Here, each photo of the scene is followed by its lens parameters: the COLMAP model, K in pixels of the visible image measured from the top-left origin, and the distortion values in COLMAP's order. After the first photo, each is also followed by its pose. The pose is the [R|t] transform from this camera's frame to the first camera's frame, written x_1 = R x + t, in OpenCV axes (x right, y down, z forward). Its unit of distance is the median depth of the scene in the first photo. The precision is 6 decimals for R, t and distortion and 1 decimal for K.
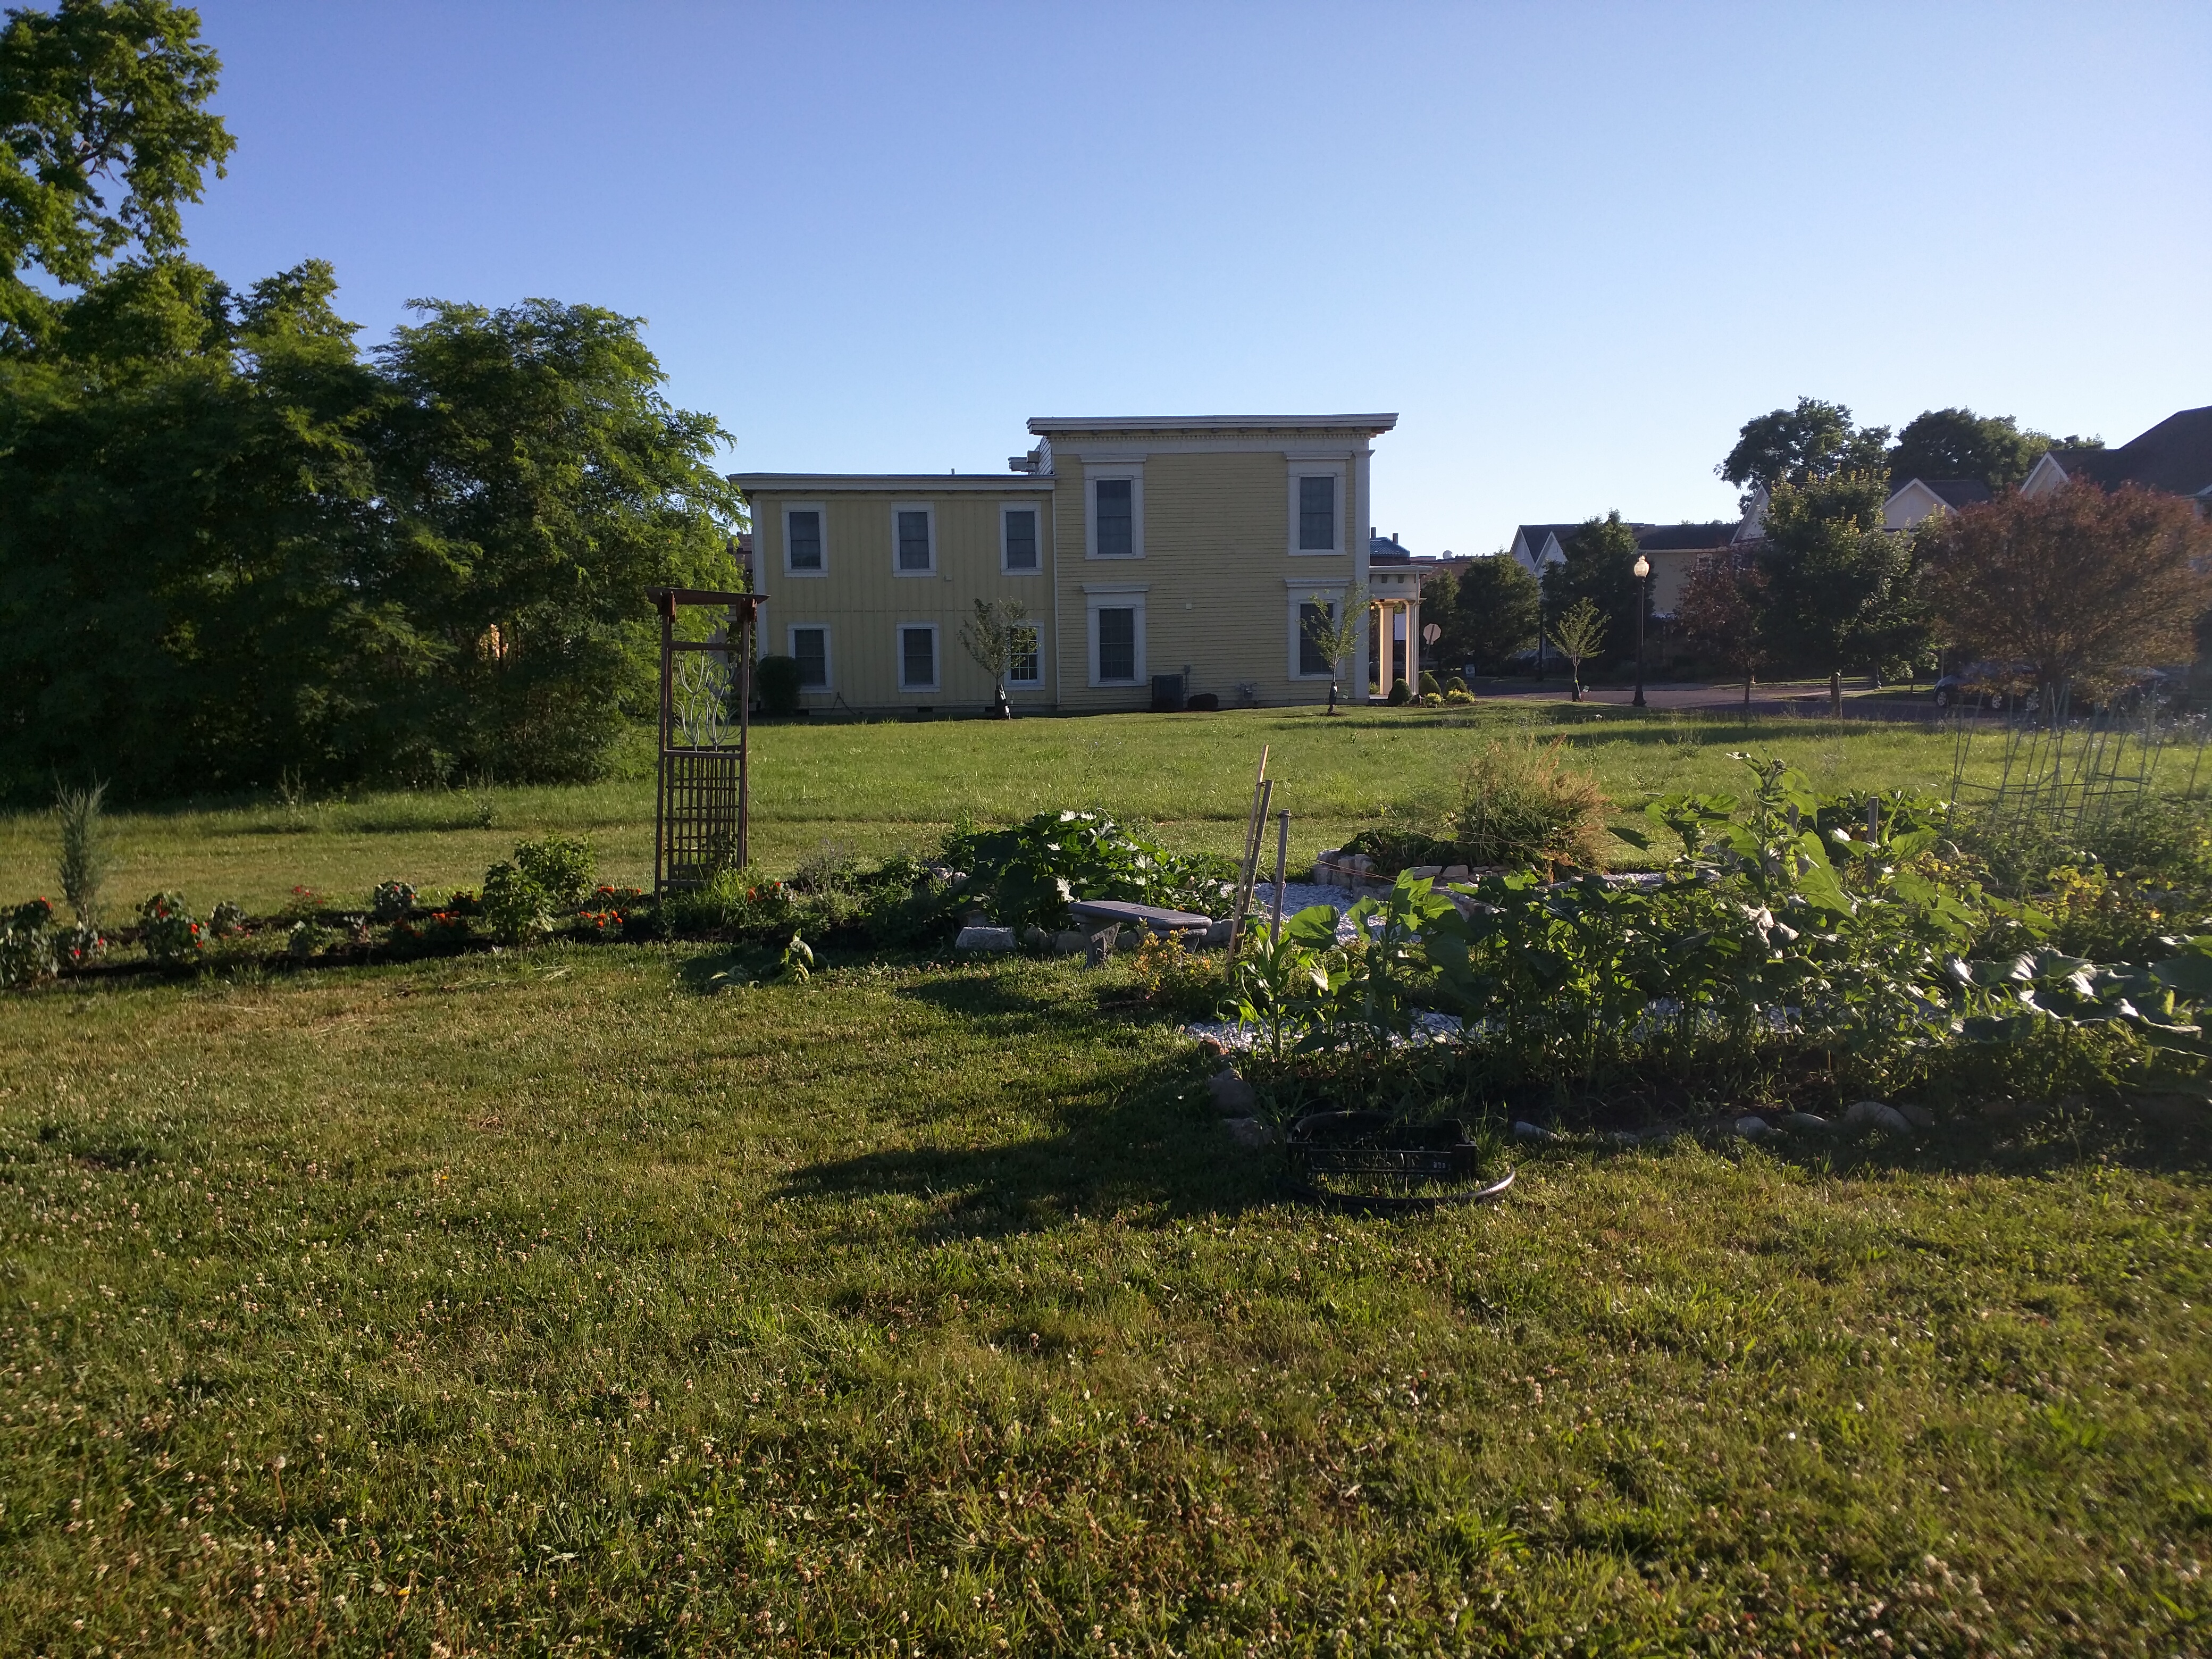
lens RADIAL K [[1829.1, 0, 1110.3], [0, 1829.1, 868.3], [0, 0, 1]] dist [0.080984, -0.129047]
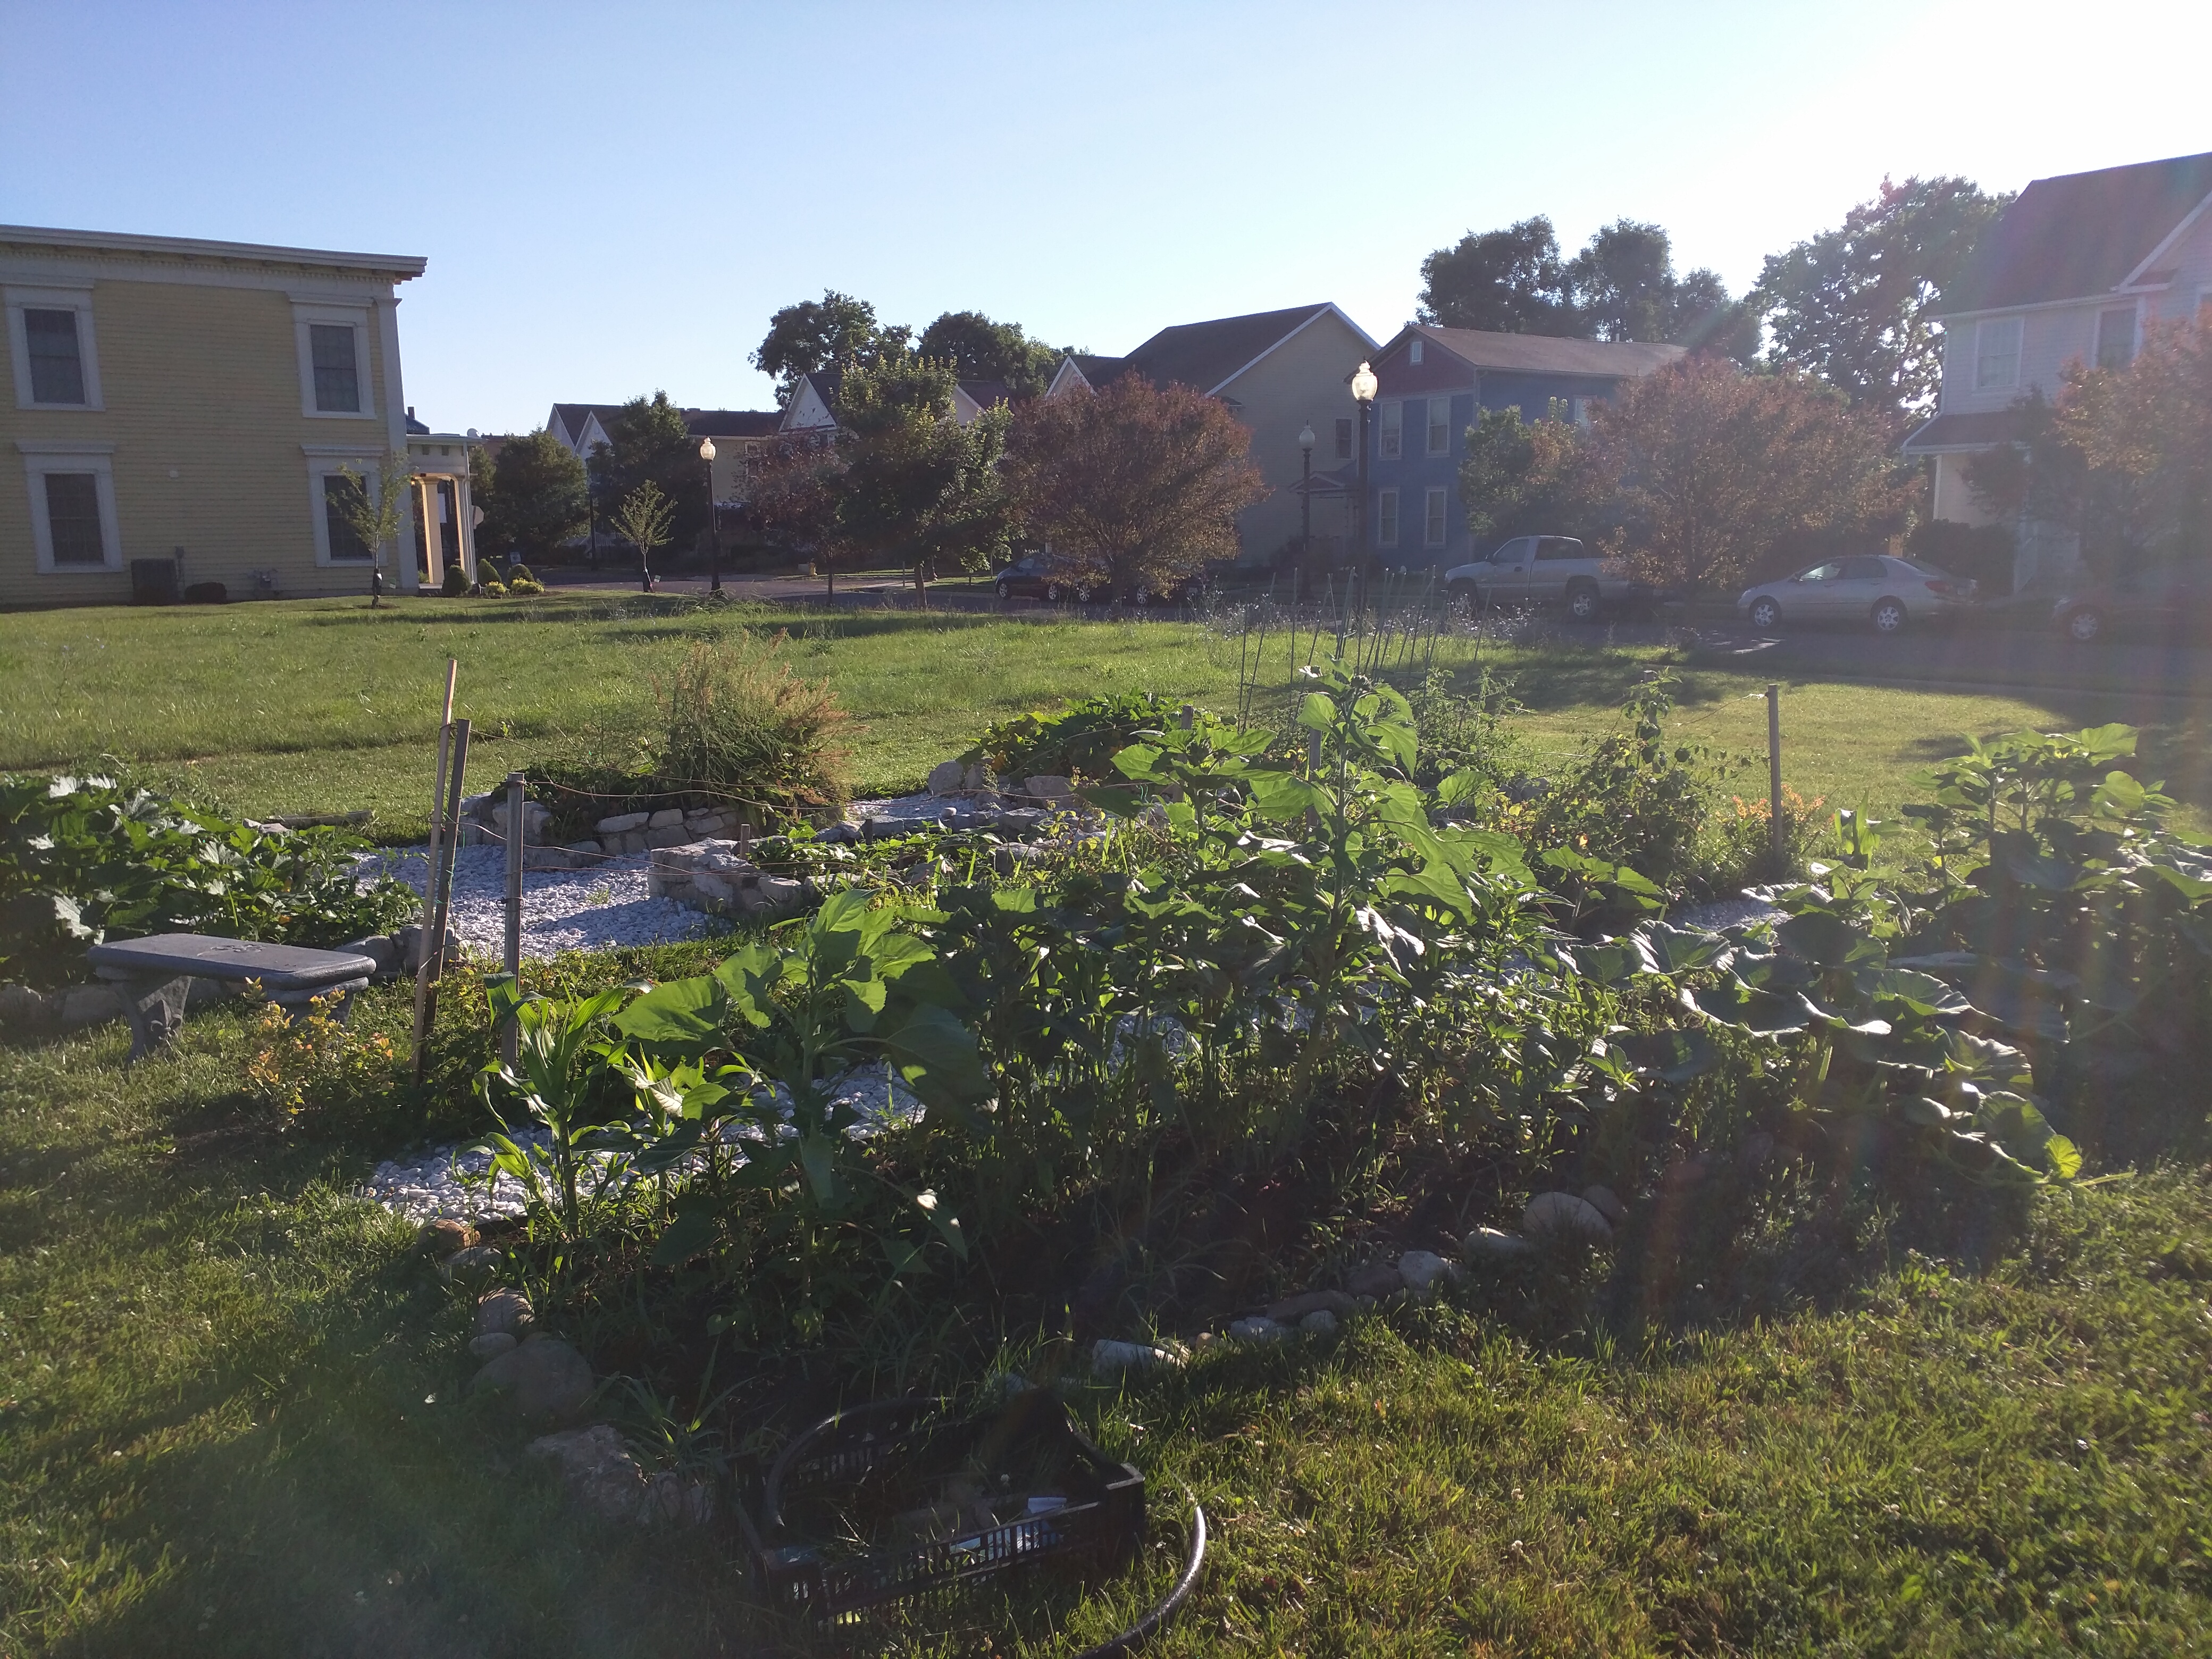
lens RADIAL K [[1764.7, 0, 1108.8], [0, 1764.7, 882.9], [0, 0, 1]] dist [0.045291, -0.054413]
pose [[0.863962, -0.084590, 0.496401, -0.006077], [0.049013, 0.995235, 0.084291, -0.008999], [-0.501166, -0.048494, 0.863991, 0.106920]]
